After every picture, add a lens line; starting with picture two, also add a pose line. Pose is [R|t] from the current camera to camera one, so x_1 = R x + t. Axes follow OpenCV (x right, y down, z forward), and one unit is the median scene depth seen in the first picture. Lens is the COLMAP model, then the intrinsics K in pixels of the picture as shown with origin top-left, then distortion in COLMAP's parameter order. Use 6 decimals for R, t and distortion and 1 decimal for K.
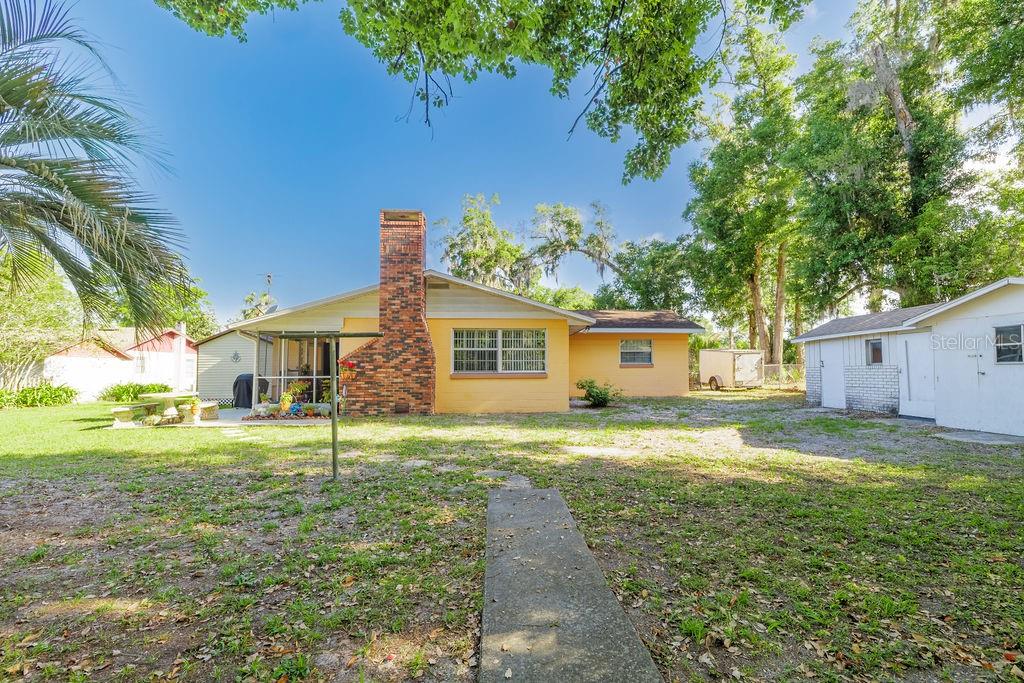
lens RADIAL K [[443.4, 0, 541.2], [0, 443.4, 349.7], [0, 0, 1]] dist [0.000409, 0.000273]
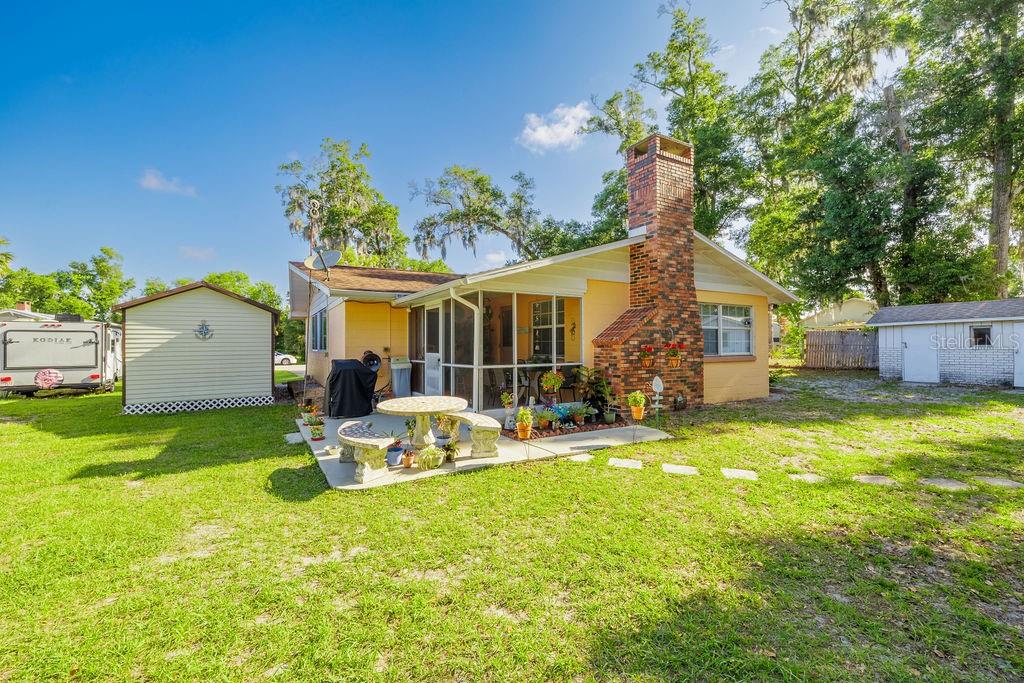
lens RADIAL K [[428.1, 0, 512.0], [0, 428.1, 341.5], [0, 0, 1]] dist [0.001162, 0.000127]
pose [[0.900875, 0.004259, 0.434059, -0.821369], [-0.019564, 0.999334, 0.030800, 0.007731], [-0.433638, -0.036239, 0.900358, 0.431327]]
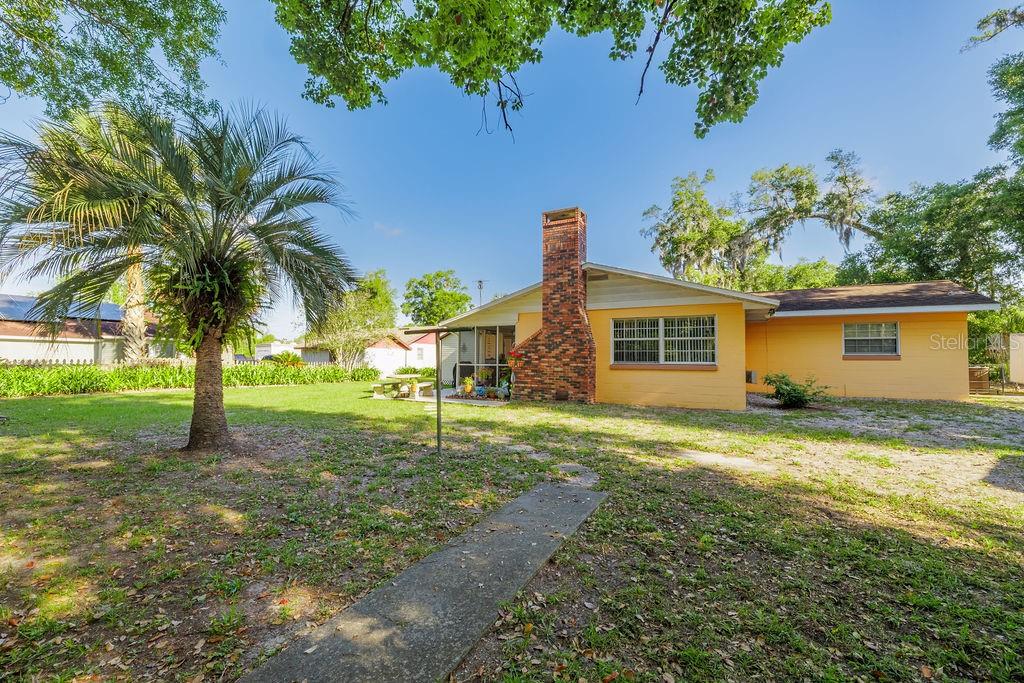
lens RADIAL K [[431.0, 0, 512.0], [0, 431.0, 341.5], [0, 0, 1]] dist [0.001453, 0.000088]
pose [[0.840883, -0.012093, -0.541082, 0.135765], [0.014868, 0.999889, 0.000758, -0.000714], [0.541013, -0.008683, 0.840969, 0.059371]]
